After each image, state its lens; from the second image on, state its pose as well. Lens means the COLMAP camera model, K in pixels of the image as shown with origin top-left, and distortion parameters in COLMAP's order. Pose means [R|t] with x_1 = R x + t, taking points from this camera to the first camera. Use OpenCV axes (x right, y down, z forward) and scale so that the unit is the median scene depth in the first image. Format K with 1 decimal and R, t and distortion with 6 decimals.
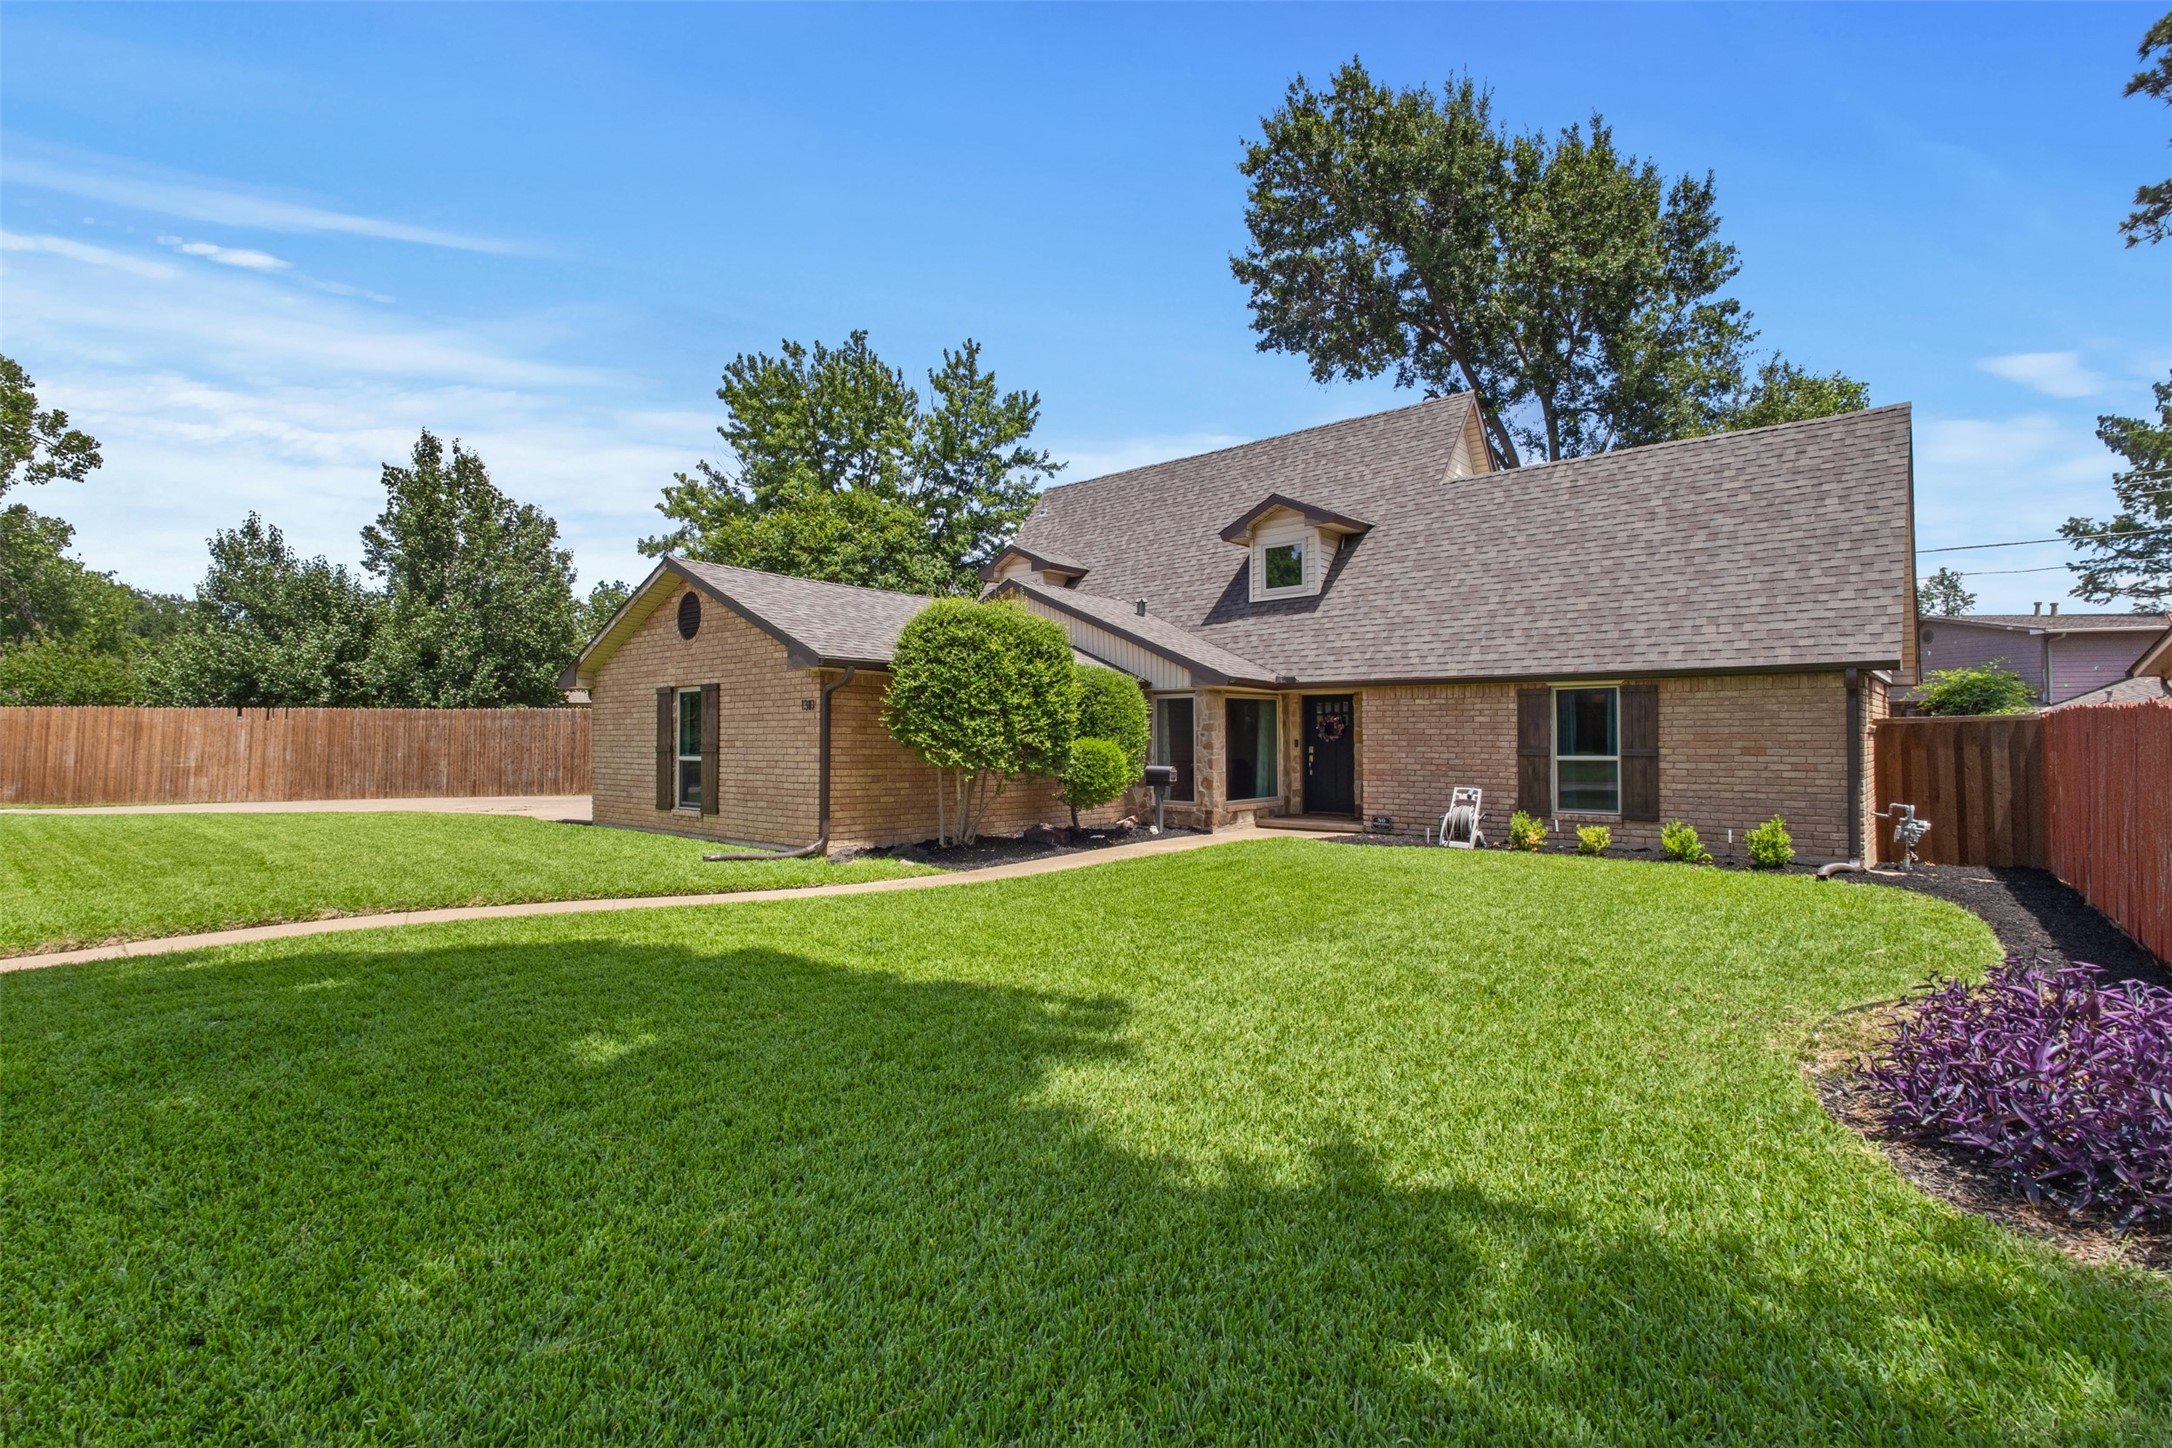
lens RADIAL K [[999.3, 0, 1081.4], [0, 999.3, 728.6], [0, 0, 1]] dist [0.002295, 0.000732]
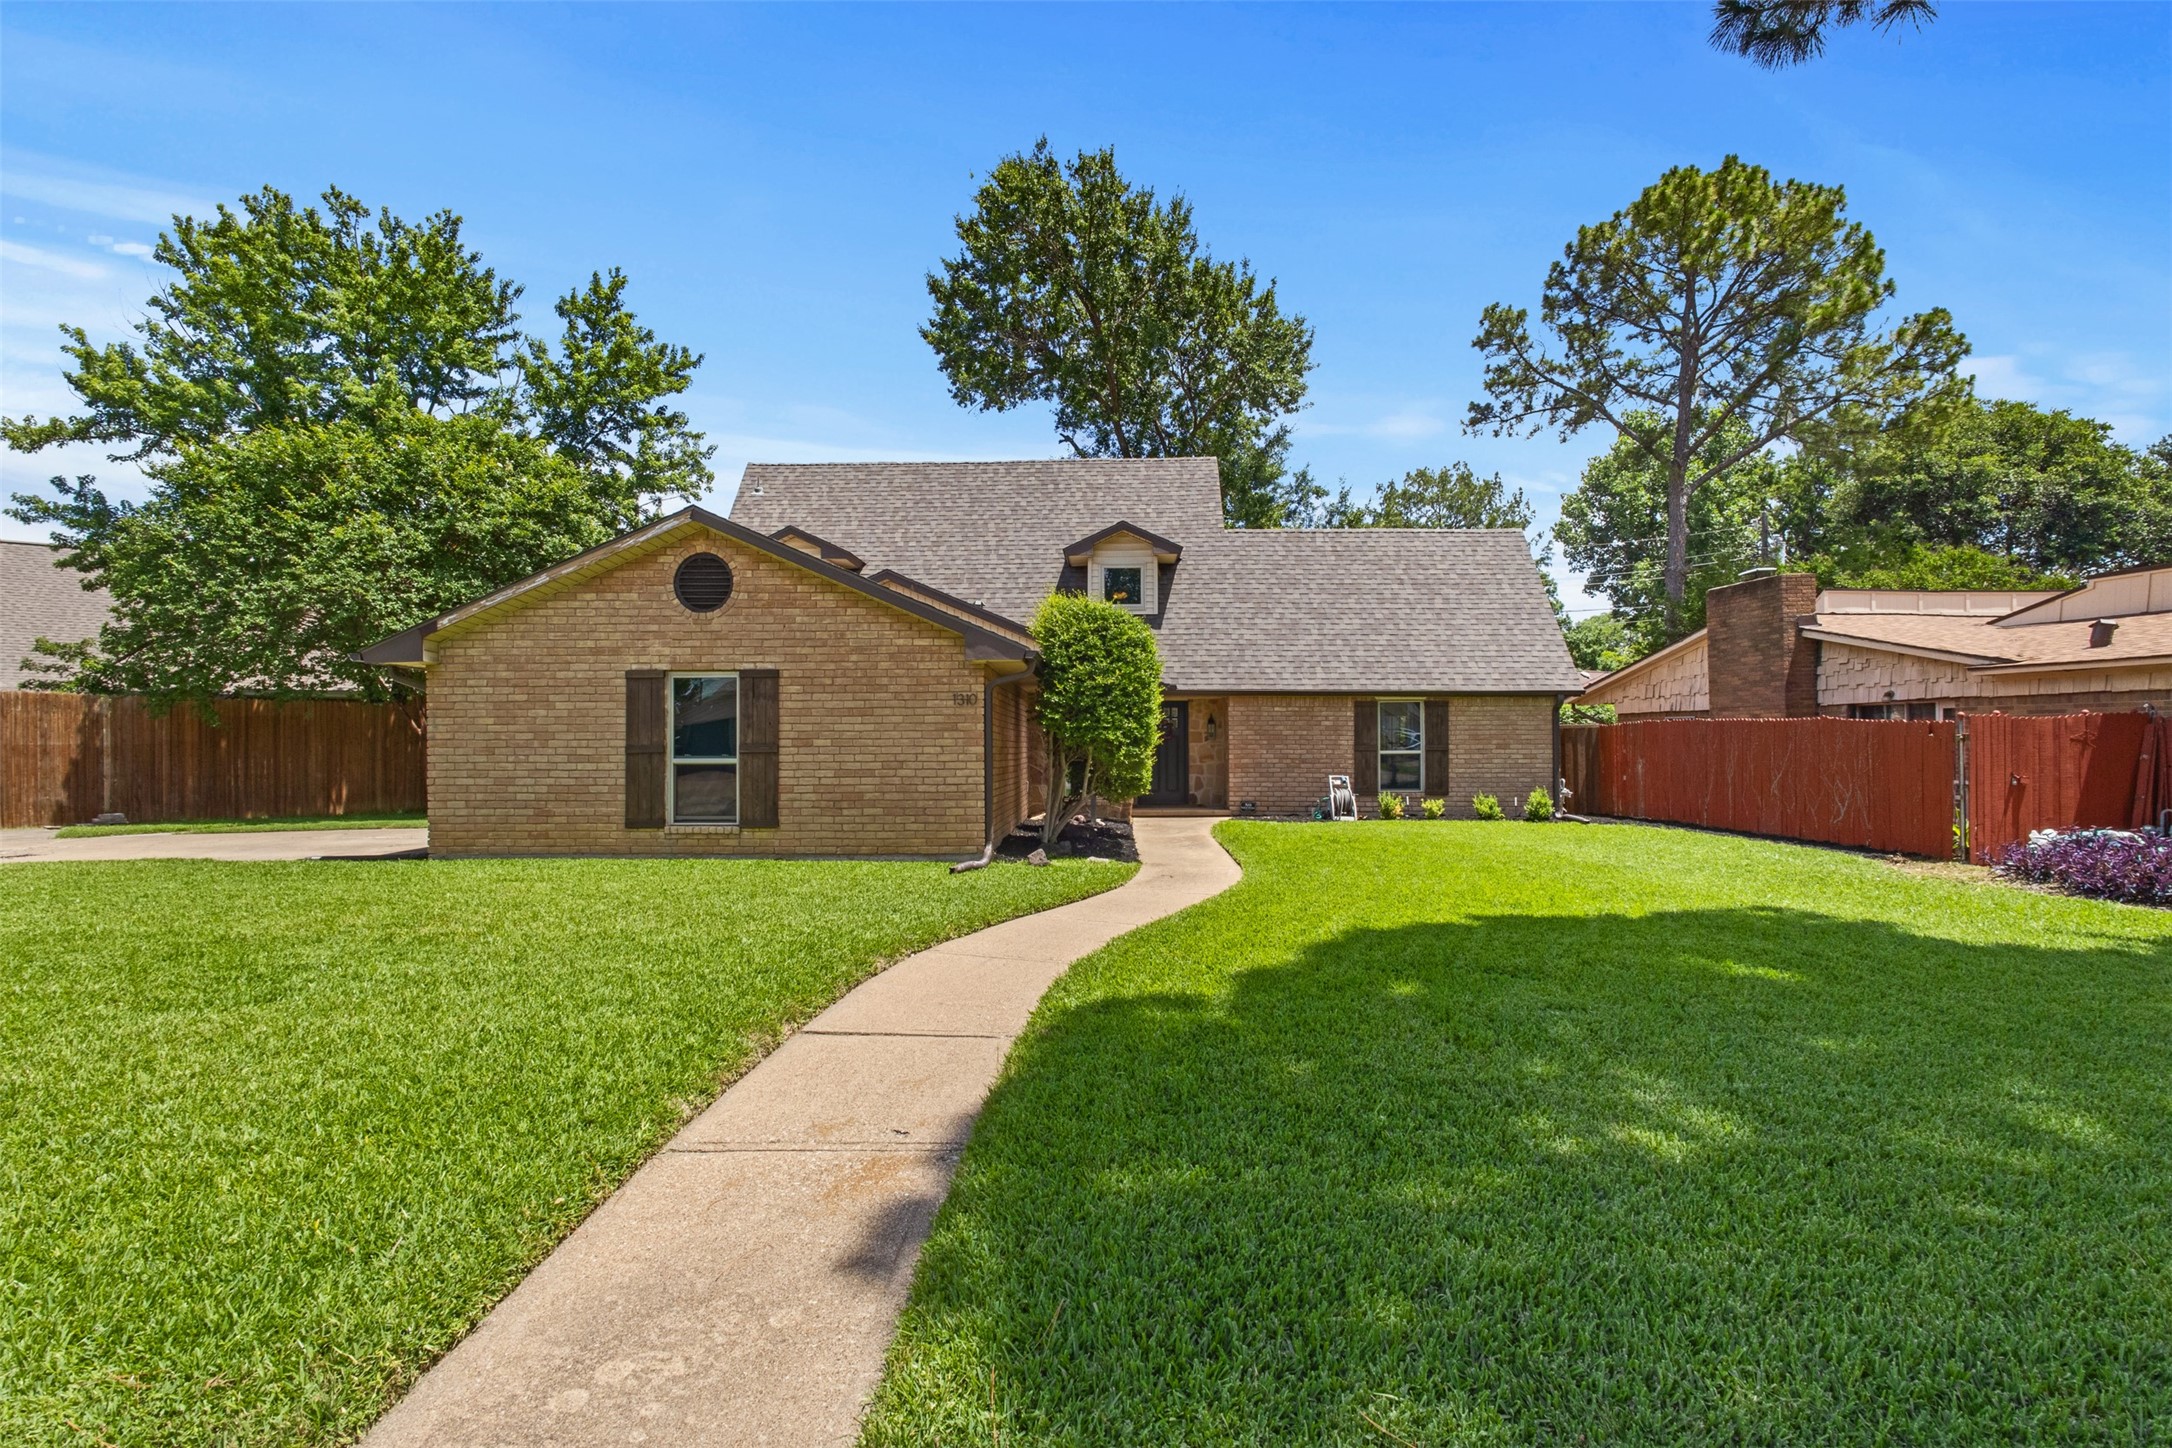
lens RADIAL K [[999.3, 0, 1080.3], [0, 999.3, 729.5], [0, 0, 1]] dist [0.002295, 0.000732]
pose [[0.773424, 0.007493, 0.633845, -0.649335], [-0.004507, 0.999970, -0.006322, 0.008173], [-0.633874, 0.002032, 0.773434, 0.184935]]
